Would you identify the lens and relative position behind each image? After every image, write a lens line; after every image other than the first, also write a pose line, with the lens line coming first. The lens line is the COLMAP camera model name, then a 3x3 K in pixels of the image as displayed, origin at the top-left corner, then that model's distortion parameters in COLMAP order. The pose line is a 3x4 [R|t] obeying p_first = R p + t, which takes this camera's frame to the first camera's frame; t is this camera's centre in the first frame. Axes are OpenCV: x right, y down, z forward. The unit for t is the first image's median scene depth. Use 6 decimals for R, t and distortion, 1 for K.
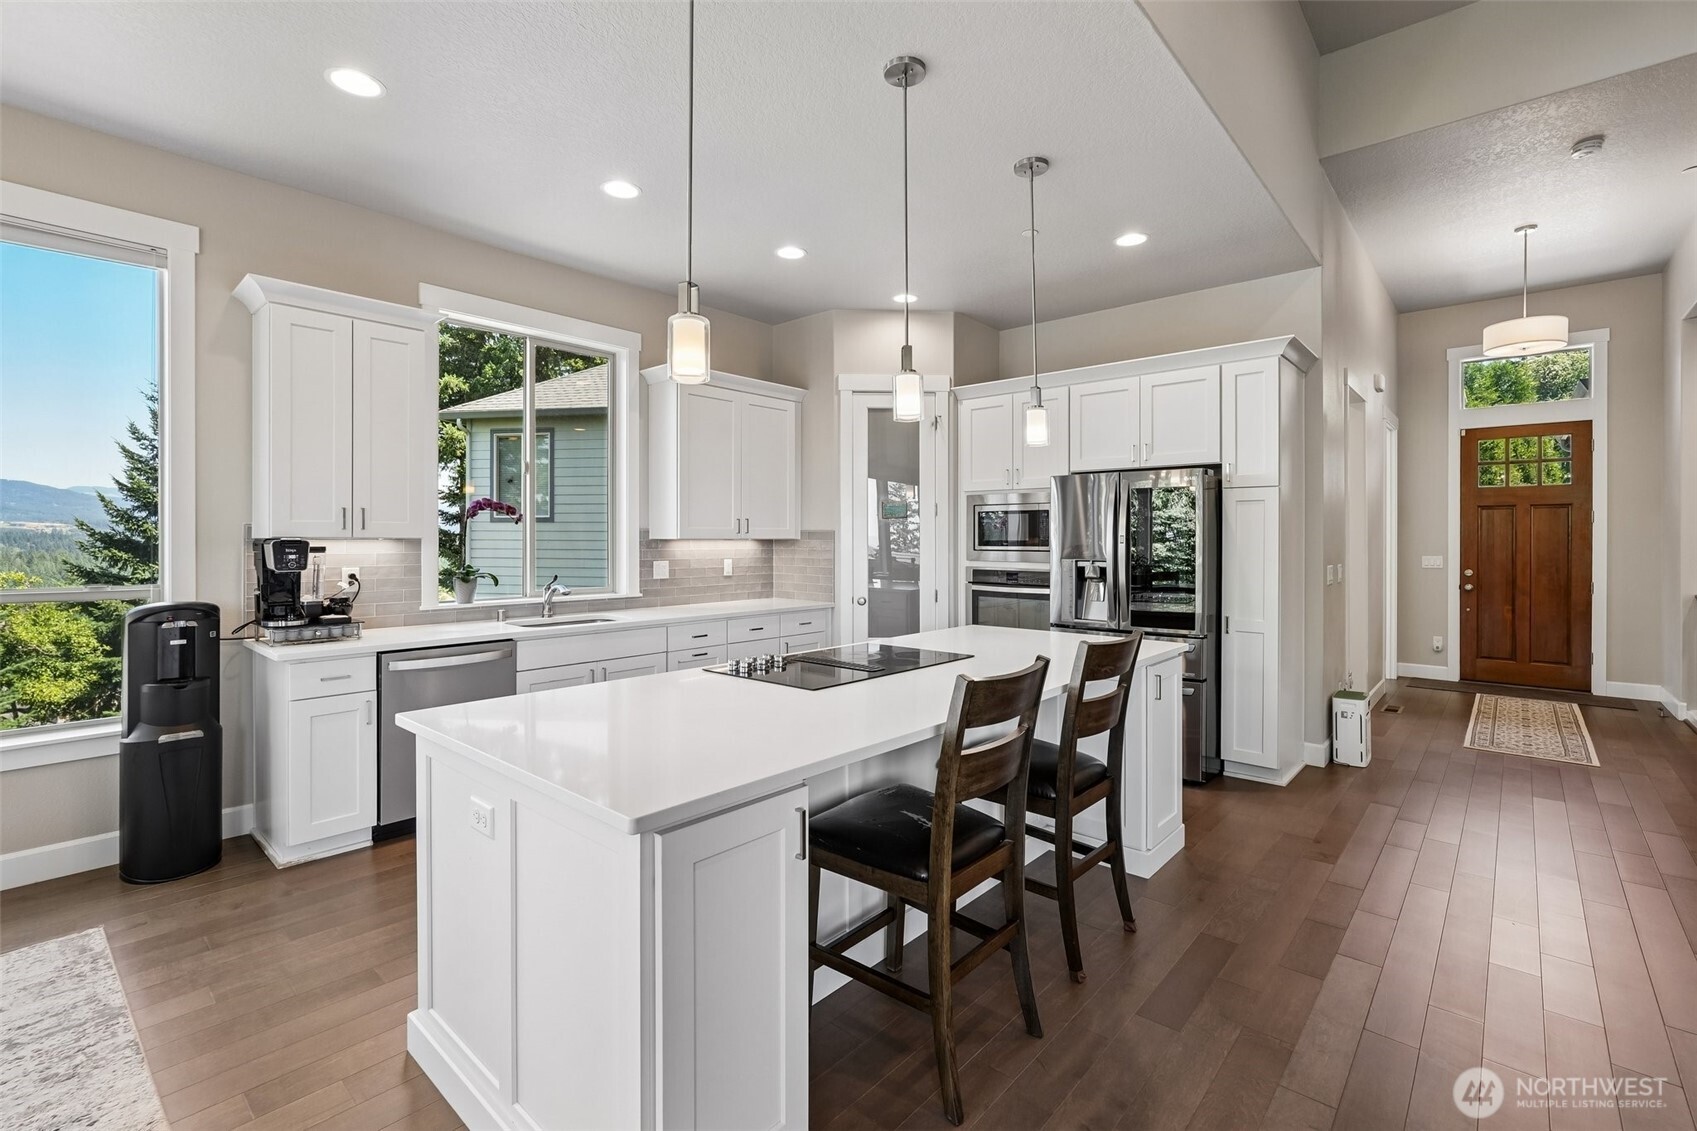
lens RADIAL K [[750.9, 0, 845.8], [0, 750.9, 551.5], [0, 0, 1]] dist [-0.001876, 0.000179]
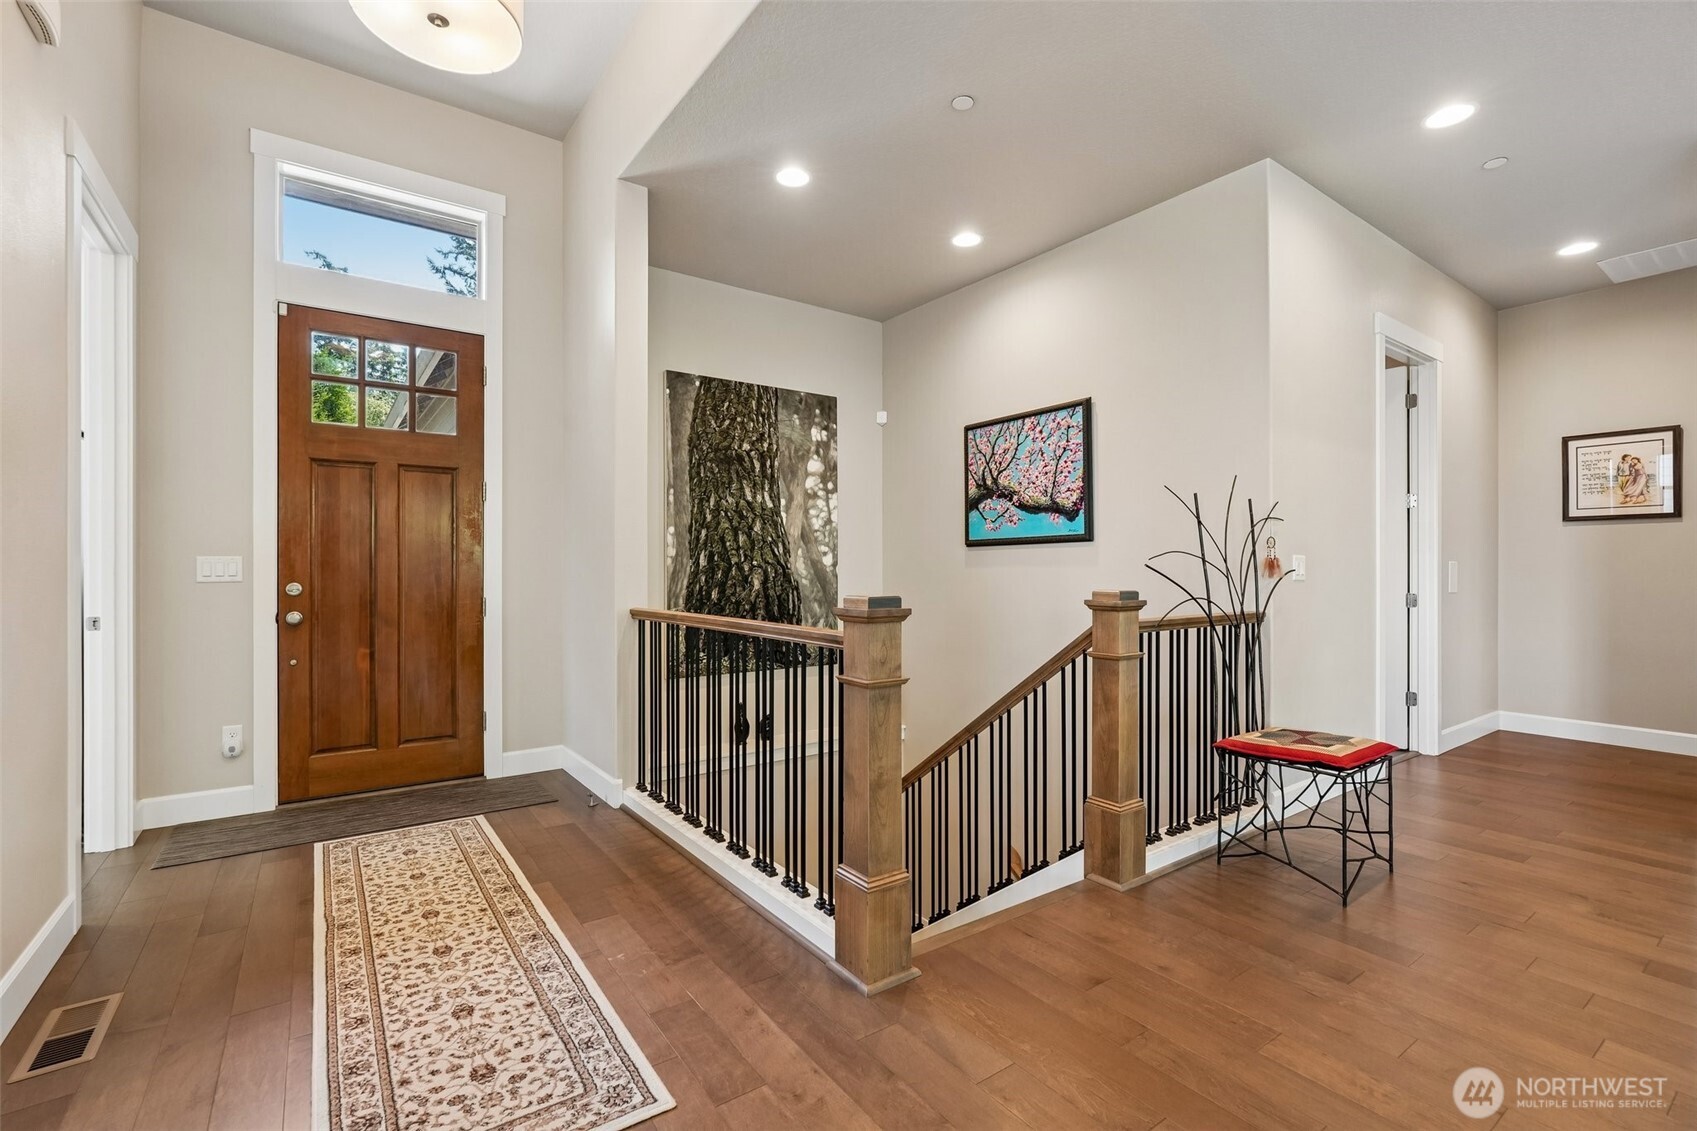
lens RADIAL K [[742.8, 0, 842.2], [0, 742.8, 564.9], [0, 0, 1]] dist [-0.004325, 0.000500]
pose [[0.224365, 0.001761, 0.974504, 0.430589], [0.010462, 0.999936, -0.004216, 0.018053], [-0.974449, 0.011141, 0.224332, 0.532481]]
